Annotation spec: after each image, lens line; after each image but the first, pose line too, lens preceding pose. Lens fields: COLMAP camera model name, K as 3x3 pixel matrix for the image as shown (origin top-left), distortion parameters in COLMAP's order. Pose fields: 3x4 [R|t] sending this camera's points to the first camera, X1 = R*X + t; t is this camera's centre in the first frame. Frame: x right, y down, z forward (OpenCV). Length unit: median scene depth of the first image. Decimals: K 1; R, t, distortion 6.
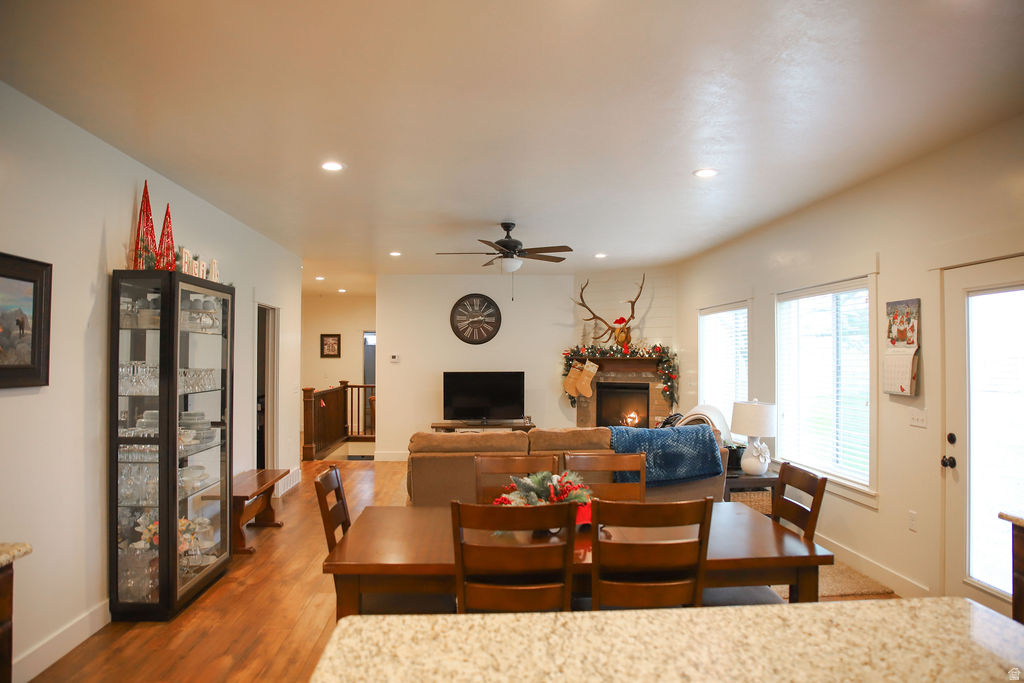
lens RADIAL K [[700.9, 0, 512.0], [0, 700.9, 341.5], [0, 0, 1]] dist [-0.134944, 0.091948]
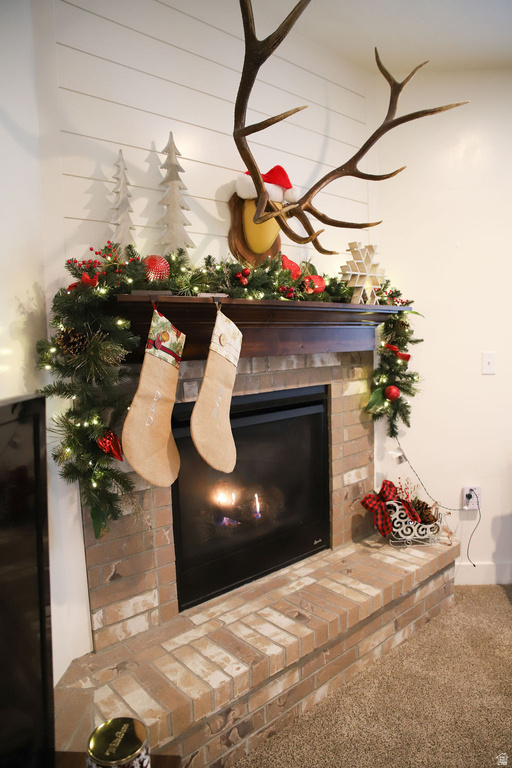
lens RADIAL K [[520.0, 0, 256.0], [0, 520.0, 384.0], [0, 0, 1]] dist [-0.133573, 0.092289]
pose [[0.127357, -0.091968, 0.987584, -0.084367], [0.007105, 0.995751, 0.091812, 0.050568], [-0.991831, -0.004677, 0.127470, 1.411349]]
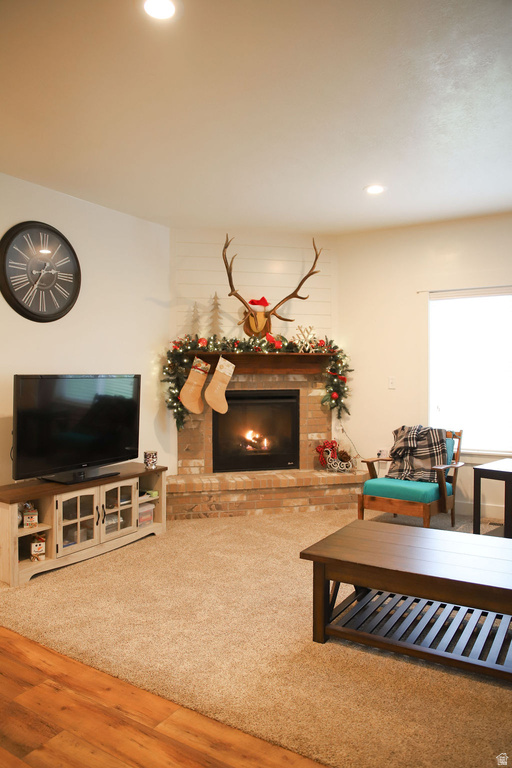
lens RADIAL K [[542.2, 0, 256.0], [0, 542.2, 384.0], [0, 0, 1]] dist [-0.140246, 0.104375]
pose [[0.584792, -0.012090, 0.811093, -0.415435], [-0.013699, 0.999599, 0.024776, 0.056785], [-0.811068, -0.025600, 0.584392, 0.987247]]
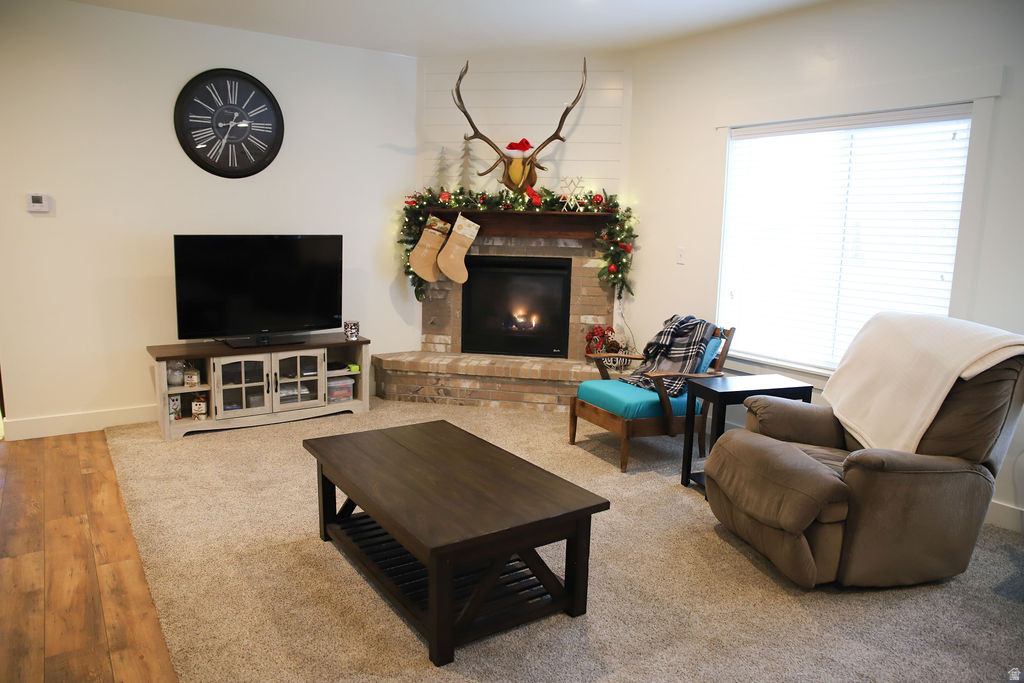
lens RADIAL K [[693.3, 0, 507.9], [0, 693.3, 346.3], [0, 0, 1]] dist [-0.133573, 0.092289]
pose [[0.859182, -0.066273, 0.507359, -0.201388], [-0.035622, 0.981423, 0.188521, 0.035624], [-0.510428, -0.180046, 0.840860, 0.749213]]
